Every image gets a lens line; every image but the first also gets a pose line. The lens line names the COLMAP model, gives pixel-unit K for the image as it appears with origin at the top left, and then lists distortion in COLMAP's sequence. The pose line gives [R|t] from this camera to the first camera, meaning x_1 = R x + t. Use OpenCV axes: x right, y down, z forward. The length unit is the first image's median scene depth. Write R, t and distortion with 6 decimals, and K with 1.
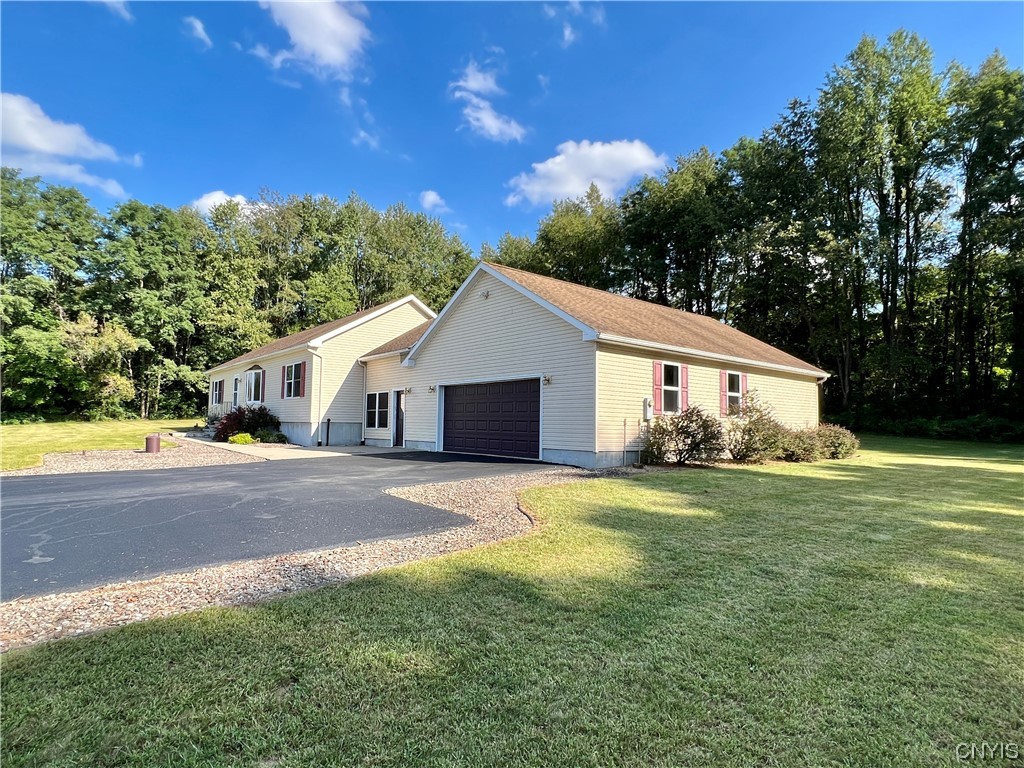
lens RADIAL K [[566.1, 0, 513.3], [0, 566.1, 386.7], [0, 0, 1]] dist [0.000634, 0.000771]
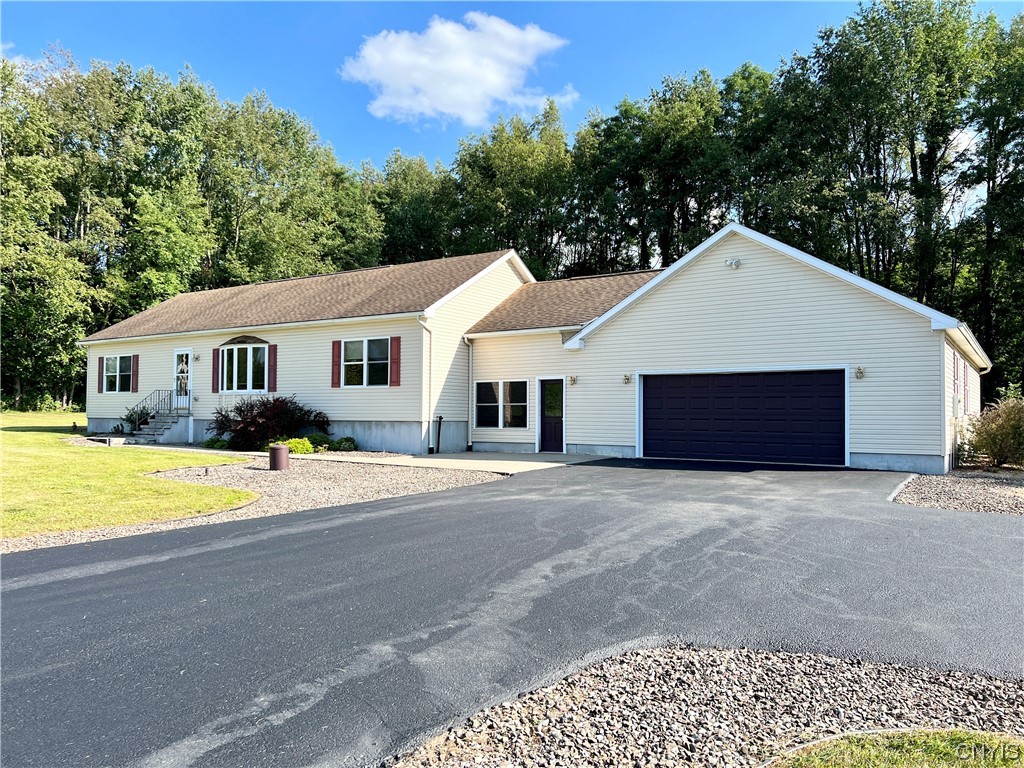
lens RADIAL K [[774.1, 0, 510.7], [0, 774.1, 387.9], [0, 0, 1]] dist [0.043330, -0.001411]
pose [[0.957983, 0.003615, 0.286802, -0.504681], [-0.013552, 0.999374, 0.032671, -0.013773], [-0.286505, -0.035185, 0.957433, 0.009088]]
